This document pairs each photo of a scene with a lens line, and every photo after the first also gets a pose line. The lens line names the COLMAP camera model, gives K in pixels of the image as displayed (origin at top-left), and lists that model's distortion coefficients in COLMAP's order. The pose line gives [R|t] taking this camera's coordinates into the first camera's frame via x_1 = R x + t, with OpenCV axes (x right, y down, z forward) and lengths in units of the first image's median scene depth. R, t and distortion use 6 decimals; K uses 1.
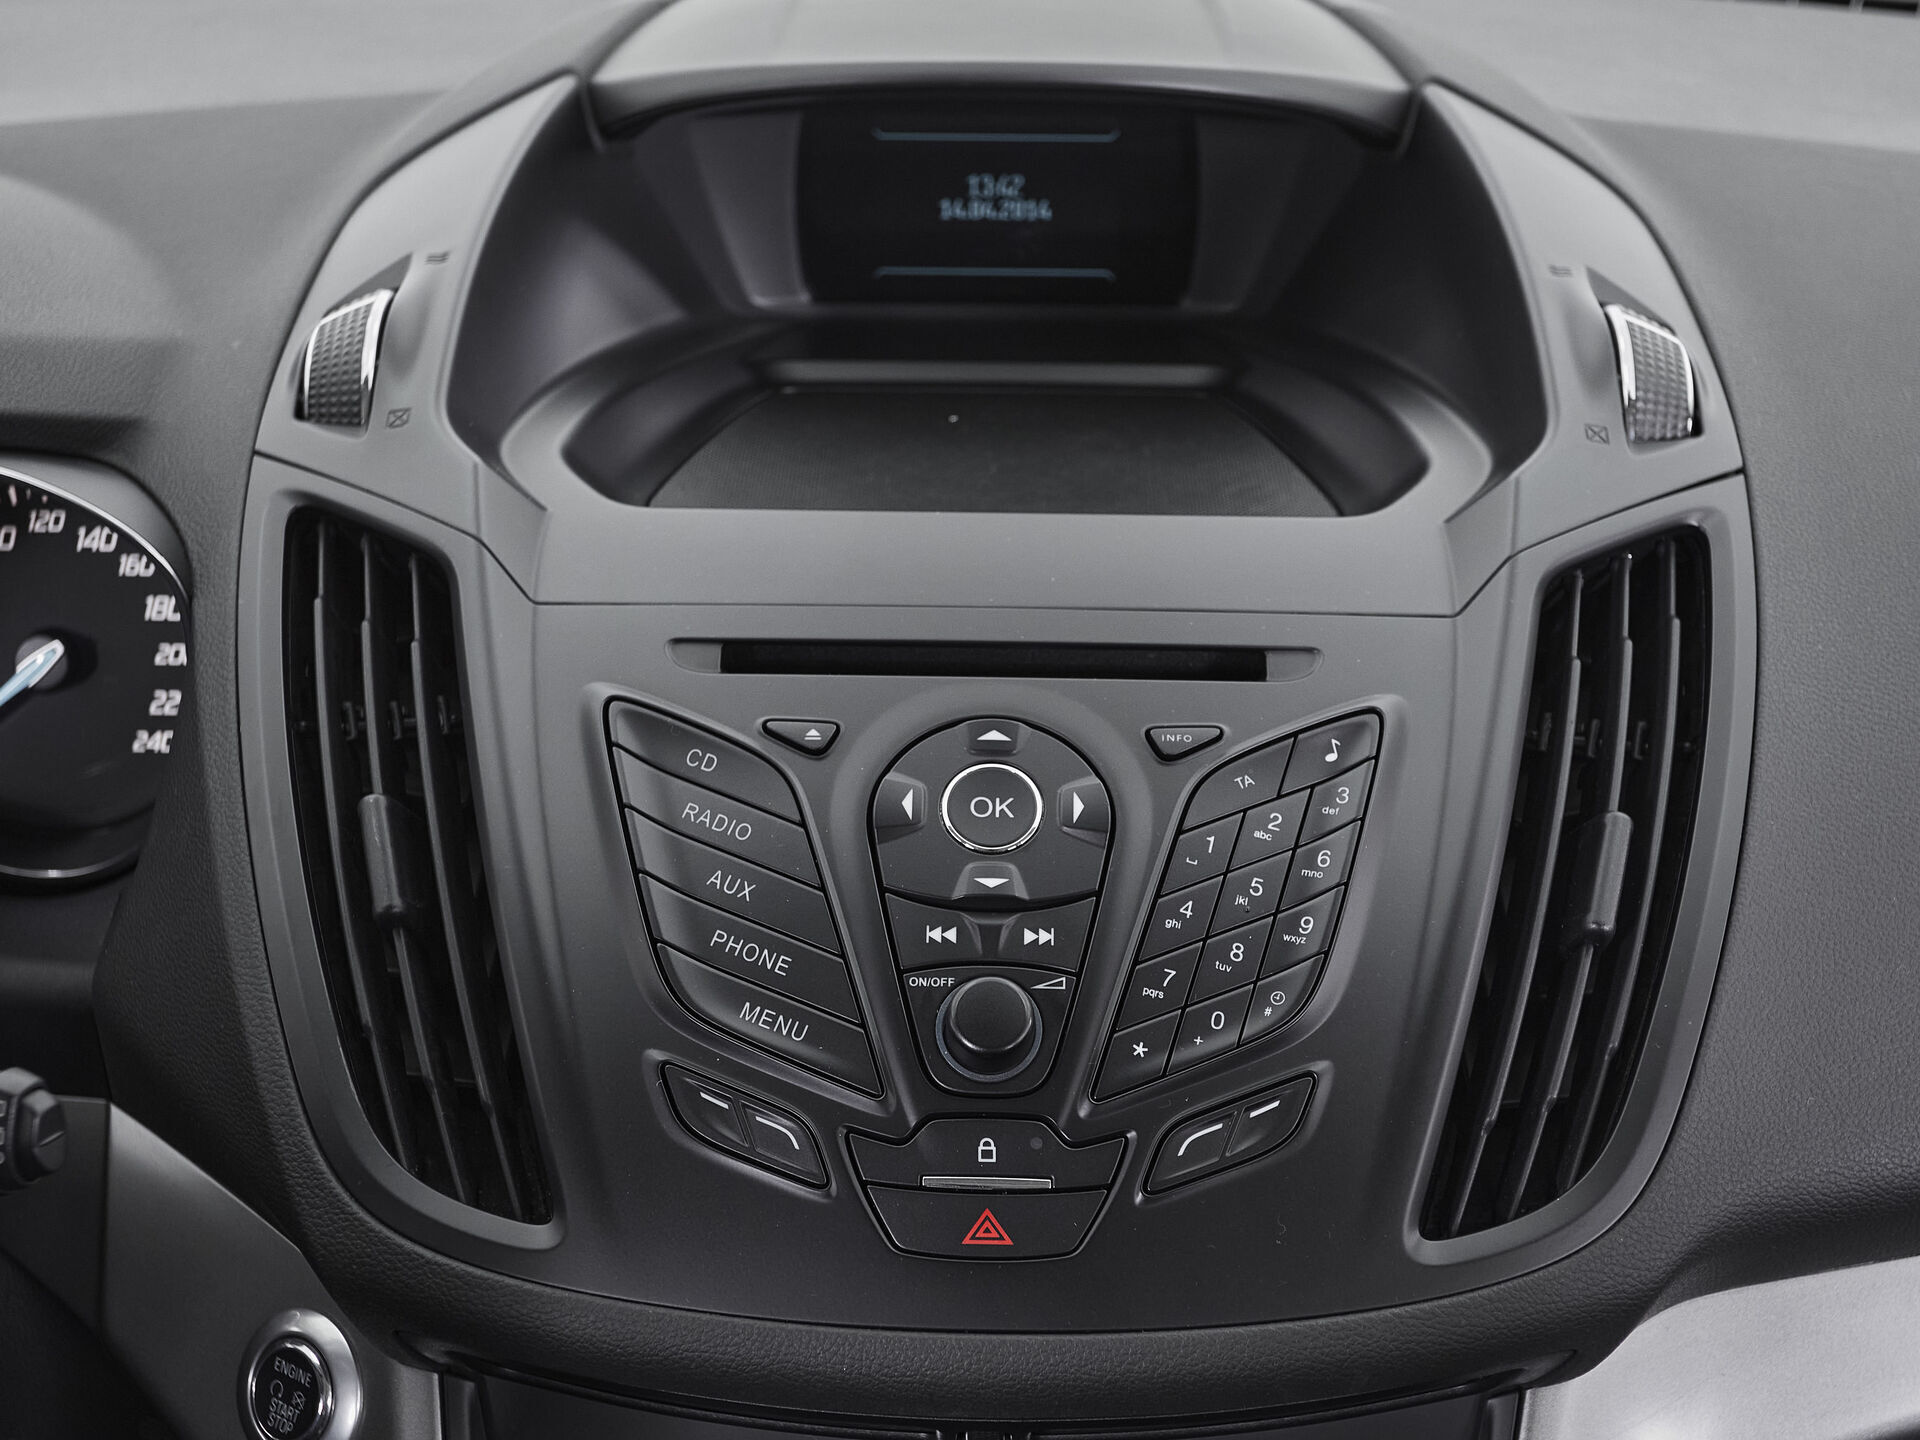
lens RADIAL K [[2943.7, 0, 917.4], [0, 2943.7, 808.3], [0, 0, 1]] dist [0.038343, 0.000000]
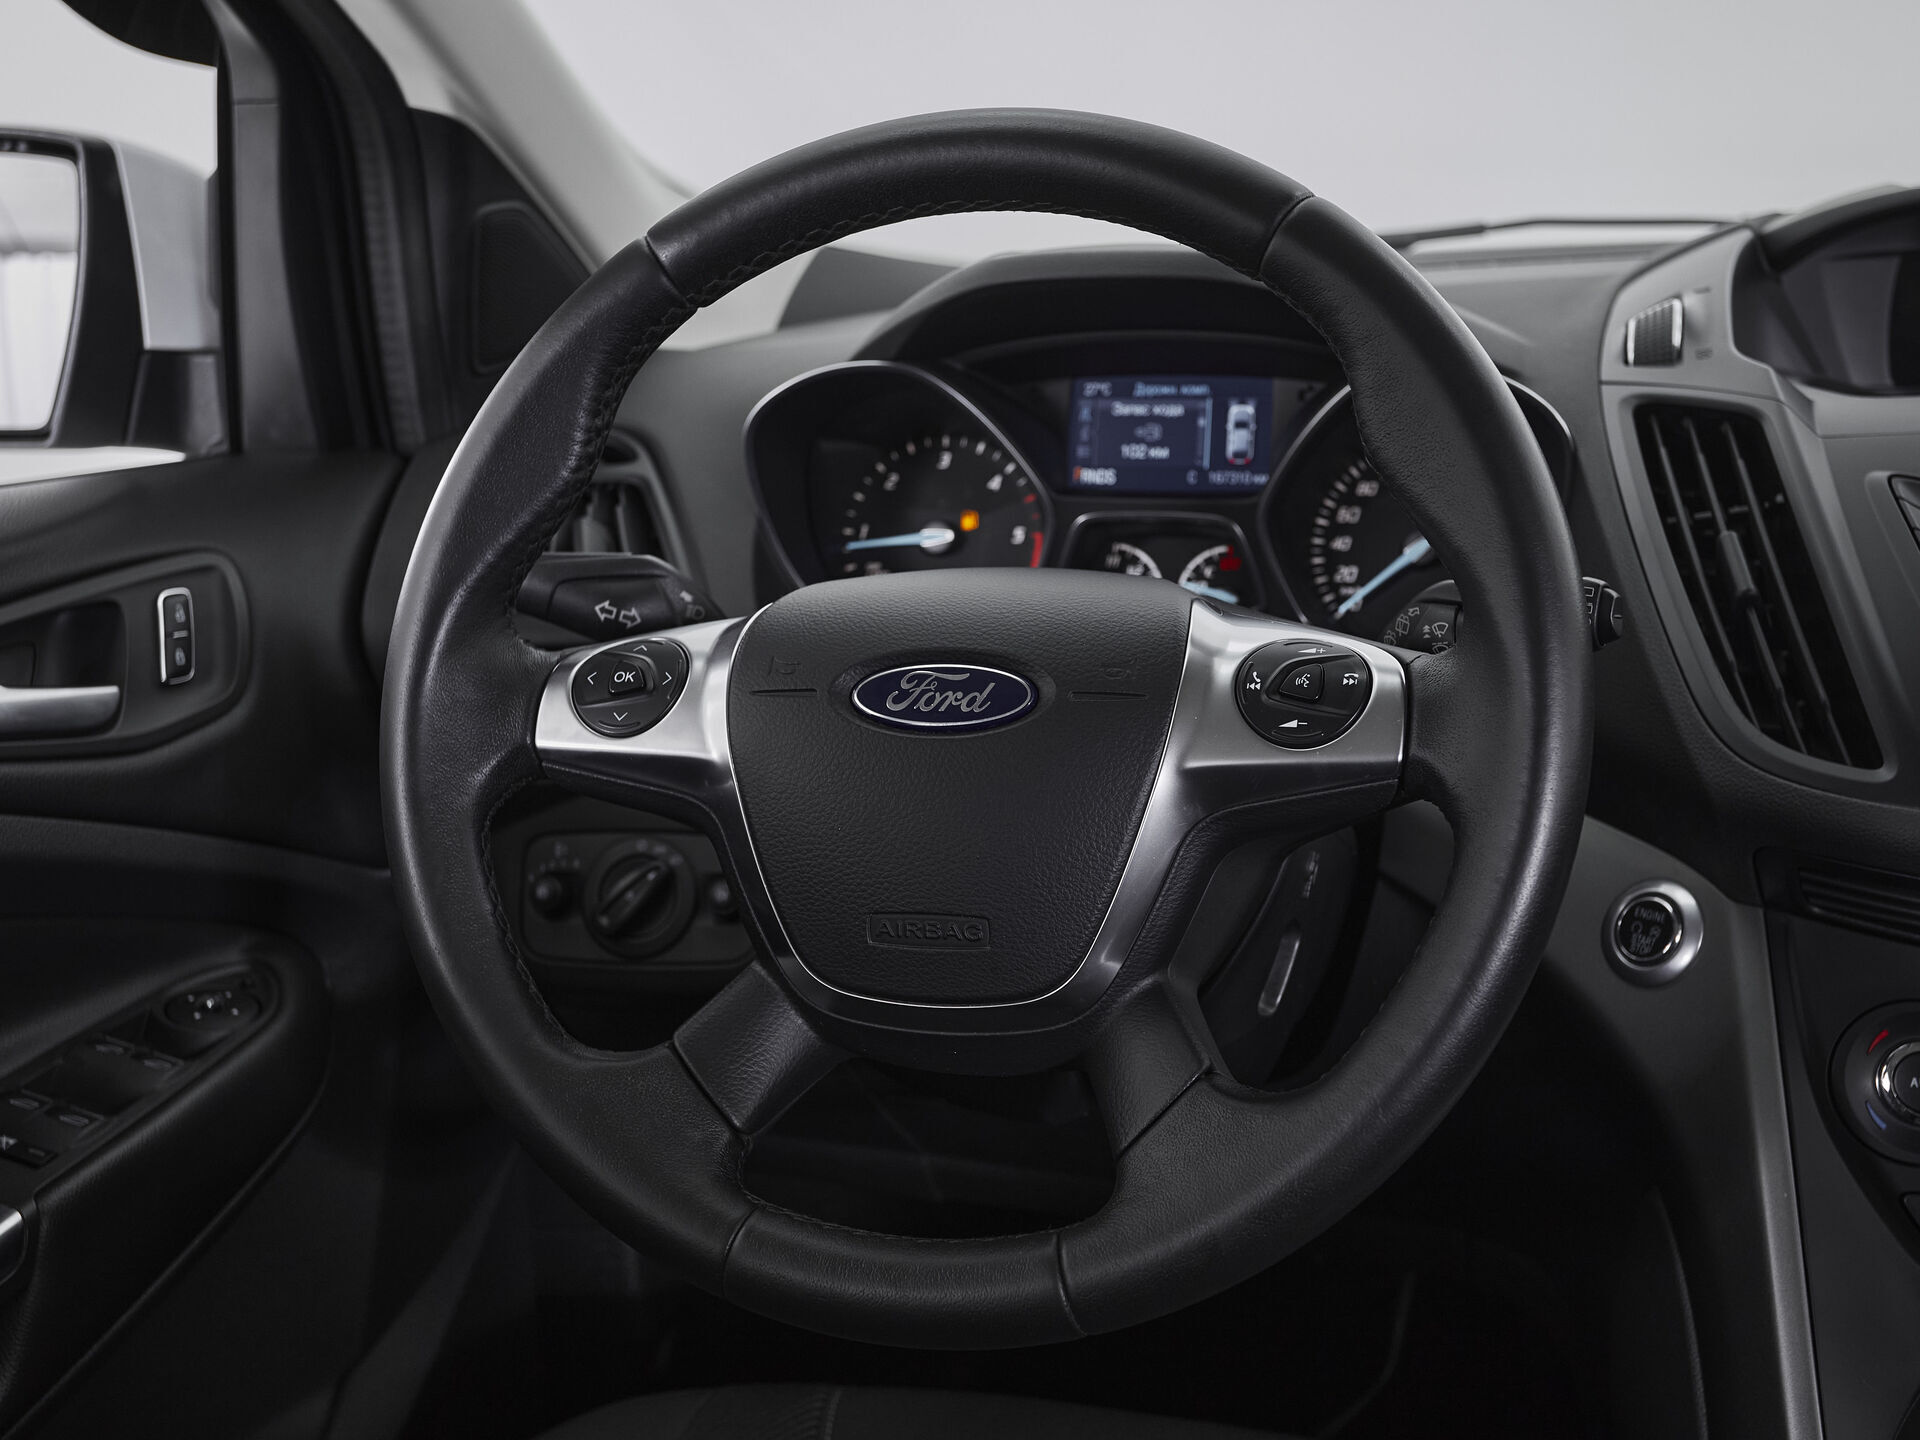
lens RADIAL K [[2172.4, 0, 931.6], [0, 2172.4, 701.1], [0, 0, 1]] dist [0.009350, 0.000000]
pose [[0.960634, 0.029621, -0.276234, -0.266673], [-0.094689, 0.969675, -0.225311, 0.378947], [0.261183, 0.242598, 0.934307, -0.165219]]
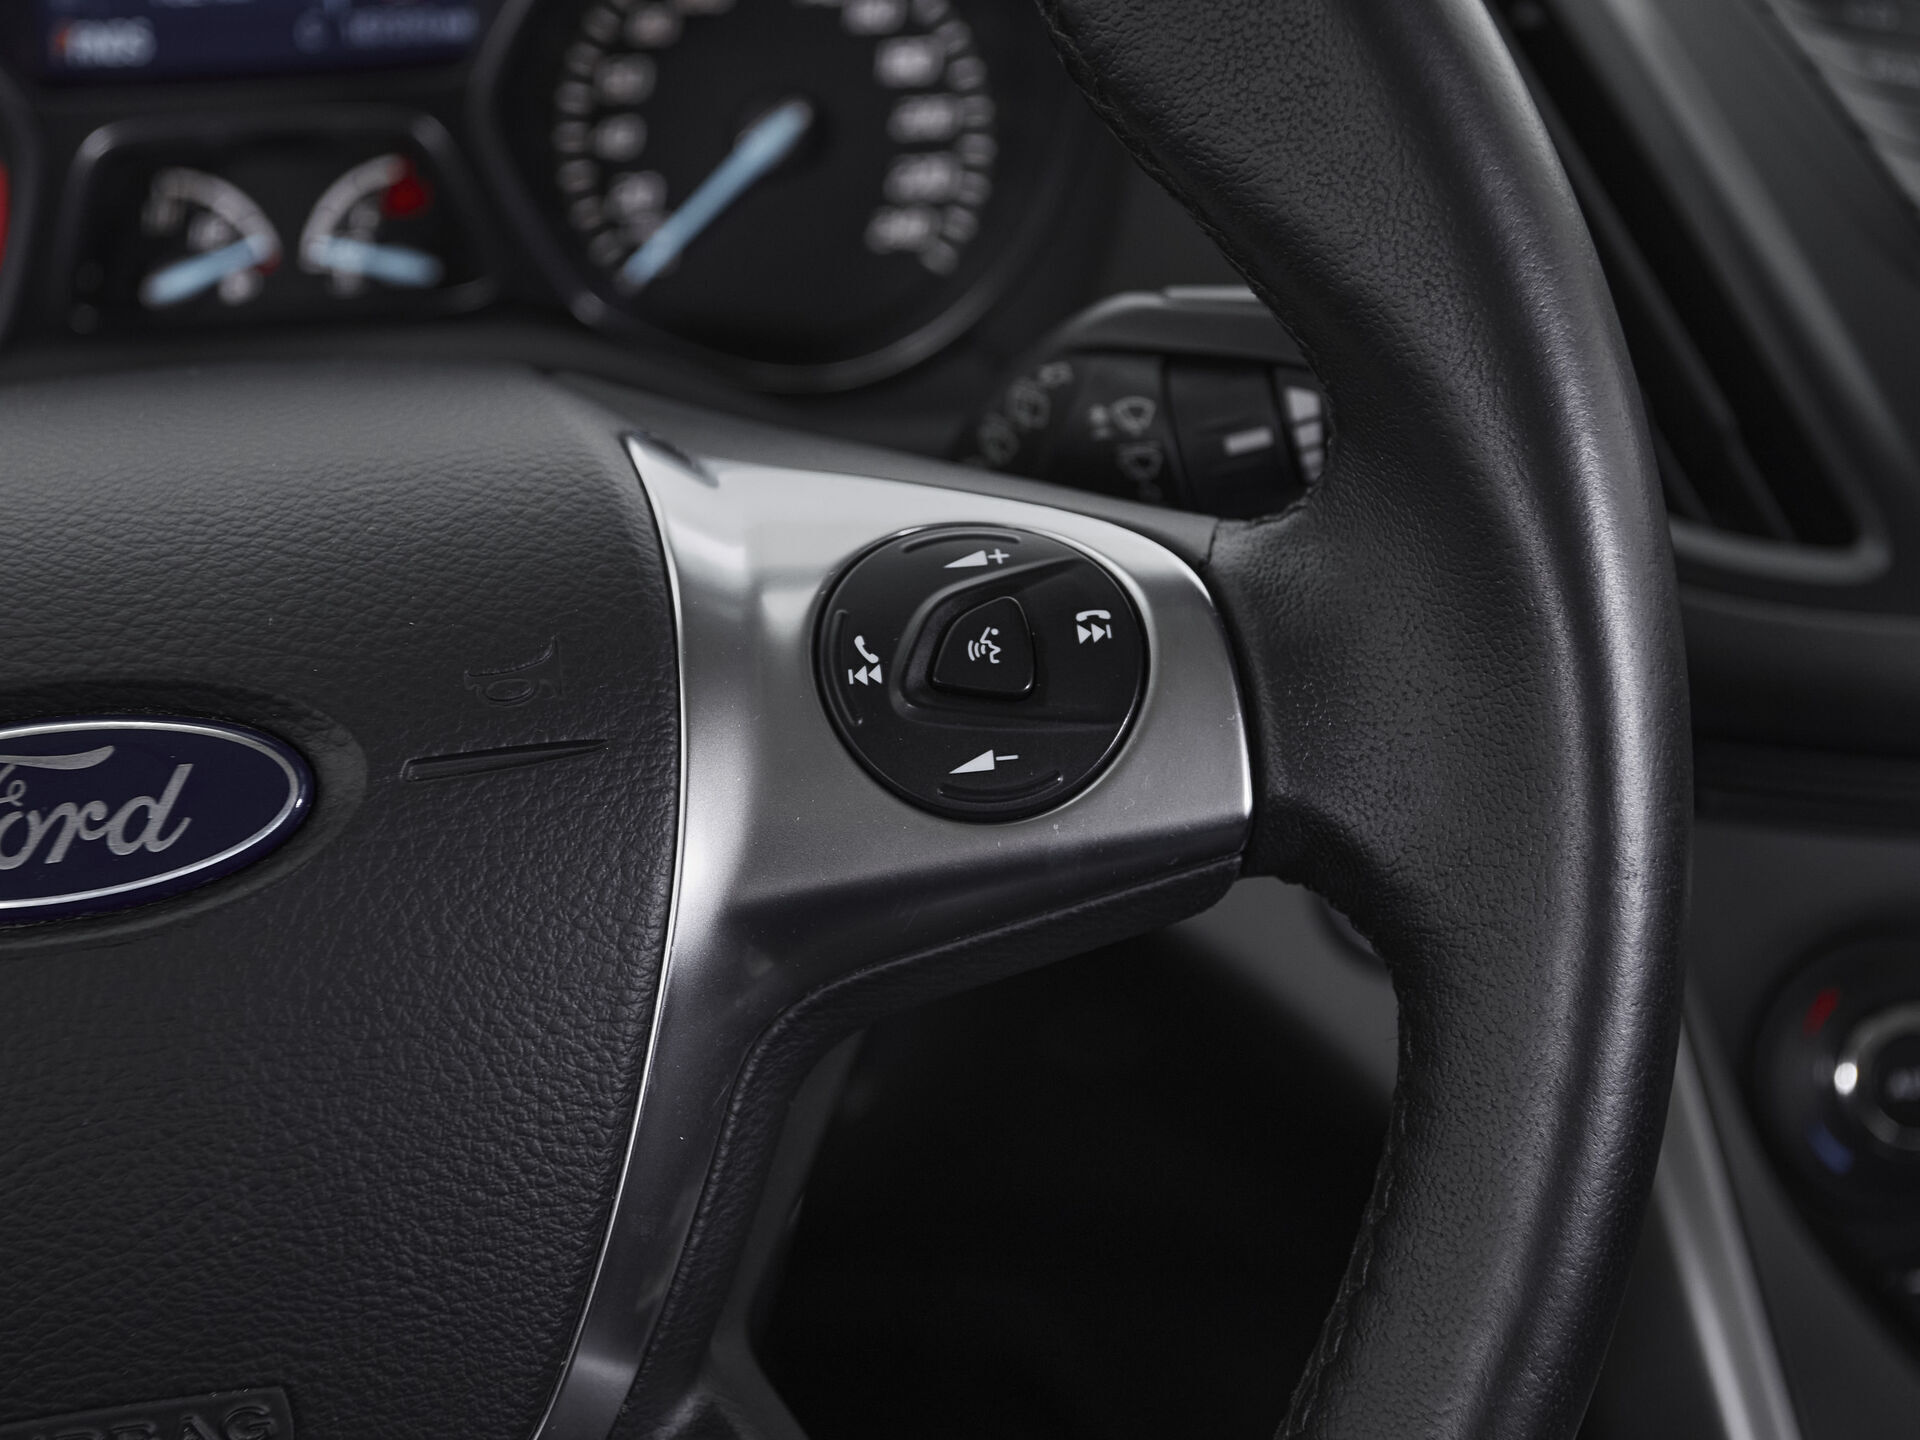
lens RADIAL K [[2875.7, 0, 949.6], [0, 2875.7, 709.9], [0, 0, 1]] dist [-0.017943, 0.000000]
pose [[0.985381, -0.103314, 0.135462, -0.444497], [0.110132, 0.992950, -0.043822, 0.178912], [-0.129980, 0.058100, 0.989813, 0.250975]]
